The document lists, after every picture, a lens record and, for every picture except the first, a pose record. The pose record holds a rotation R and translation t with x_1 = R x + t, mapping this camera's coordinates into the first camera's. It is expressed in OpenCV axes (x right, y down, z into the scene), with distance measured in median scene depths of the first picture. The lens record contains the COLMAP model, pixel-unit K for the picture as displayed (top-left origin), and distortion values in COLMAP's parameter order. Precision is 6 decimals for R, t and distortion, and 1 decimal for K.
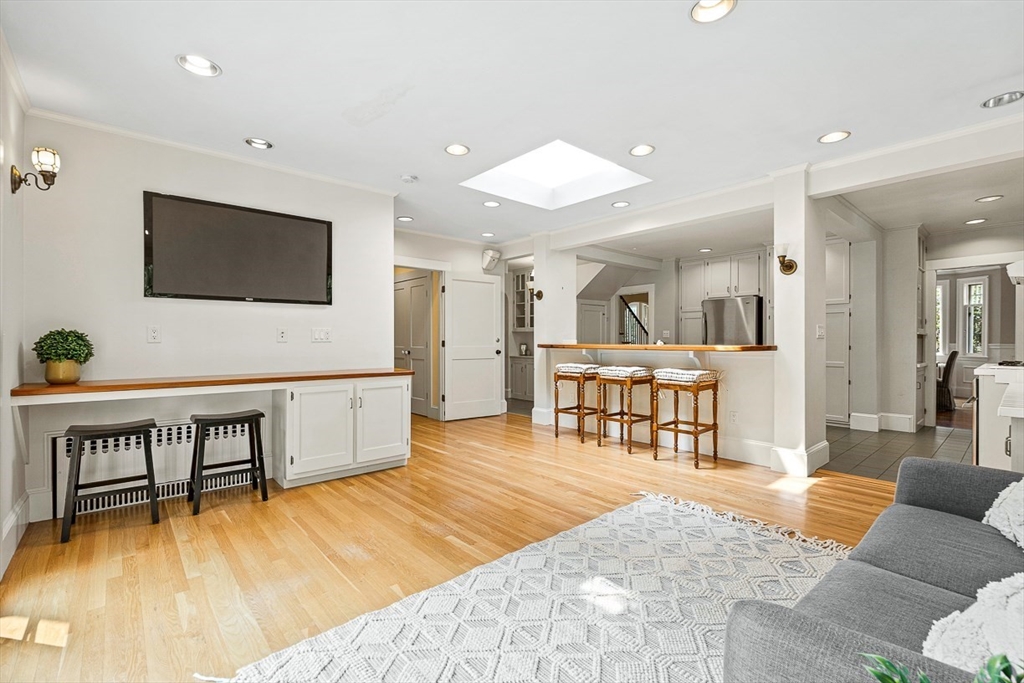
lens RADIAL K [[458.7, 0, 519.2], [0, 458.7, 341.3], [0, 0, 1]] dist [0.001426, 0.000735]
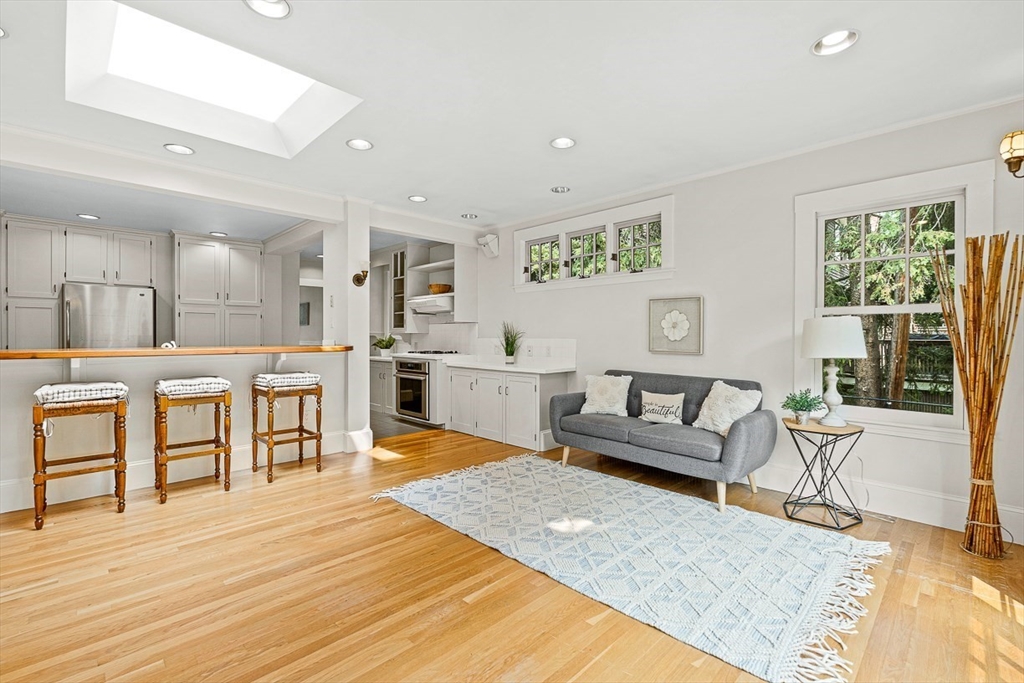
lens RADIAL K [[458.7, 0, 508.9], [0, 458.7, 337.2], [0, 0, 1]] dist [0.001426, 0.000735]
pose [[-0.050582, -0.001592, 0.998719, -0.710707], [0.002240, 0.999996, 0.001707, -0.014755], [-0.998717, 0.002323, -0.050579, 0.739151]]
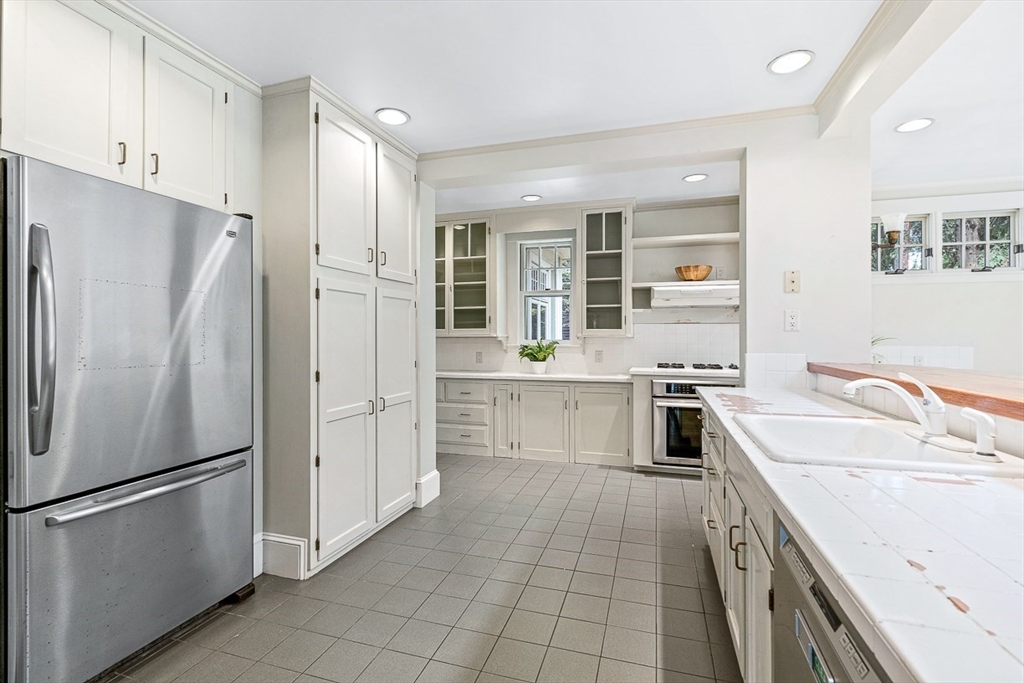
lens RADIAL K [[458.7, 0, 509.6], [0, 458.7, 333.7], [0, 0, 1]] dist [0.001426, 0.000735]
pose [[-0.520336, 0.001654, 0.853960, 0.326887], [0.003463, 0.999994, 0.000174, -0.041176], [-0.853954, 0.003048, -0.520339, 1.993503]]
